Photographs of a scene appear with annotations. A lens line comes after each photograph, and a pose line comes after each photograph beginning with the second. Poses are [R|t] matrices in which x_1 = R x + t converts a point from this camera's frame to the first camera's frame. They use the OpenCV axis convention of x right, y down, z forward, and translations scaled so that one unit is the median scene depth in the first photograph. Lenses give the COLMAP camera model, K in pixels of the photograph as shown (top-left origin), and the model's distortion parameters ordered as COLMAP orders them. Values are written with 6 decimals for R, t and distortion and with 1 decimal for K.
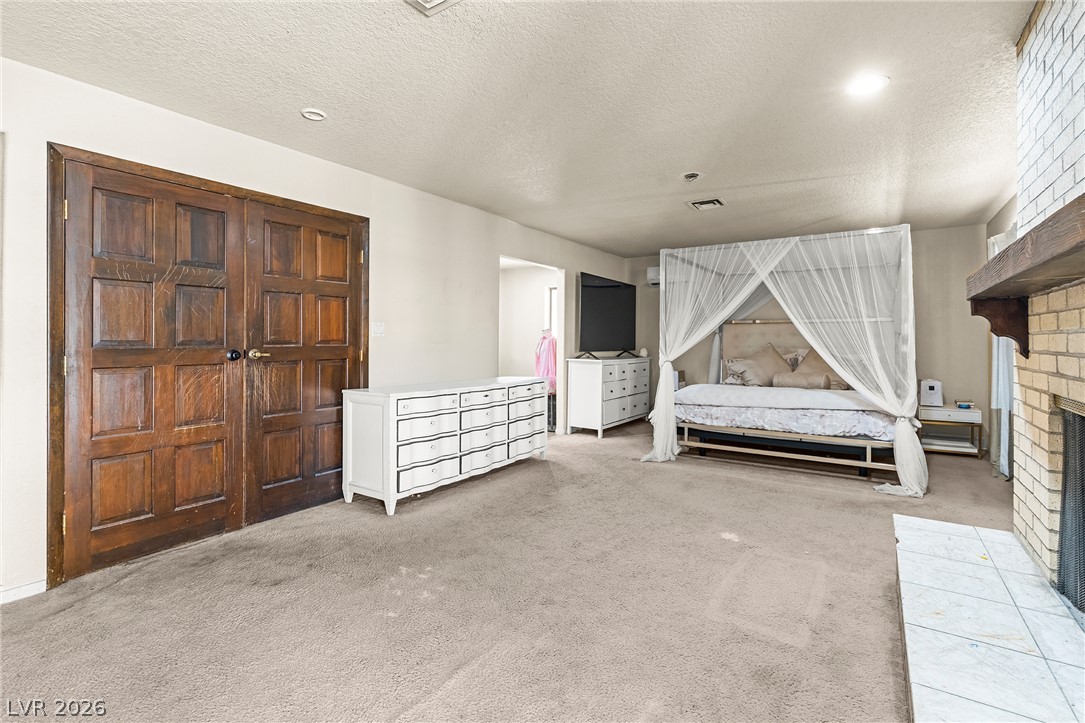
lens RADIAL K [[496.7, 0, 545.7], [0, 496.7, 339.1], [0, 0, 1]] dist [-0.003925, 0.000186]
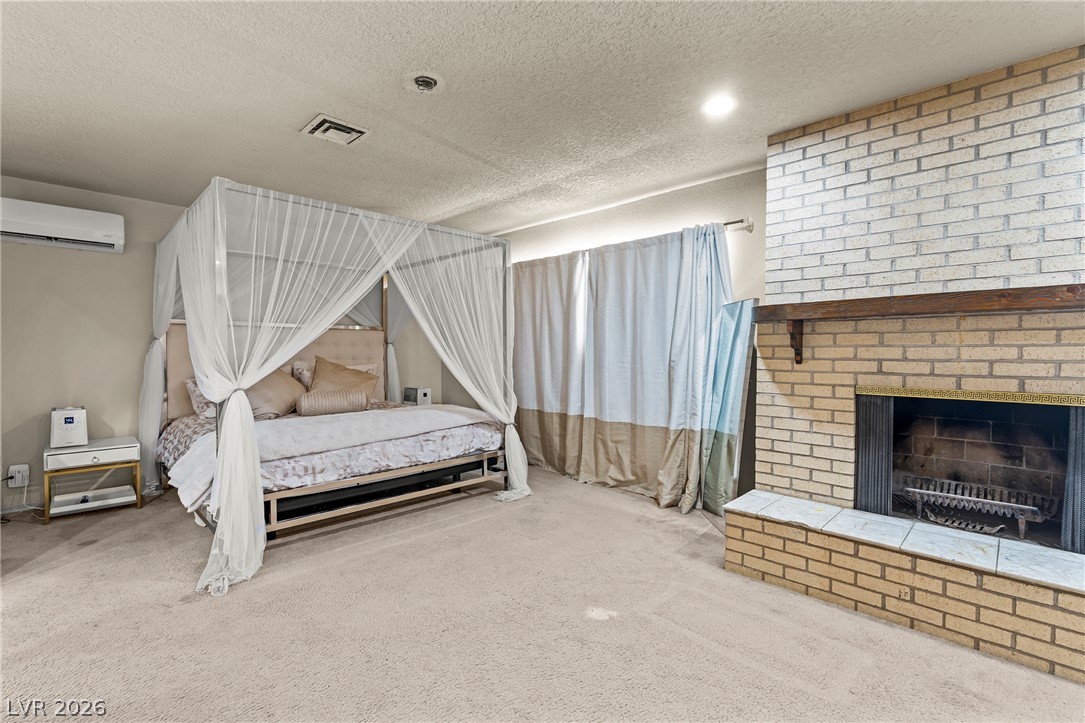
lens RADIAL K [[481.3, 0, 546.2], [0, 481.3, 366.2], [0, 0, 1]] dist [-0.003796, 0.000187]
pose [[0.177763, -0.033196, 0.983513, -0.235896], [-0.002711, 0.999411, 0.034223, -0.000285], [-0.984070, -0.008749, 0.177568, 0.648619]]
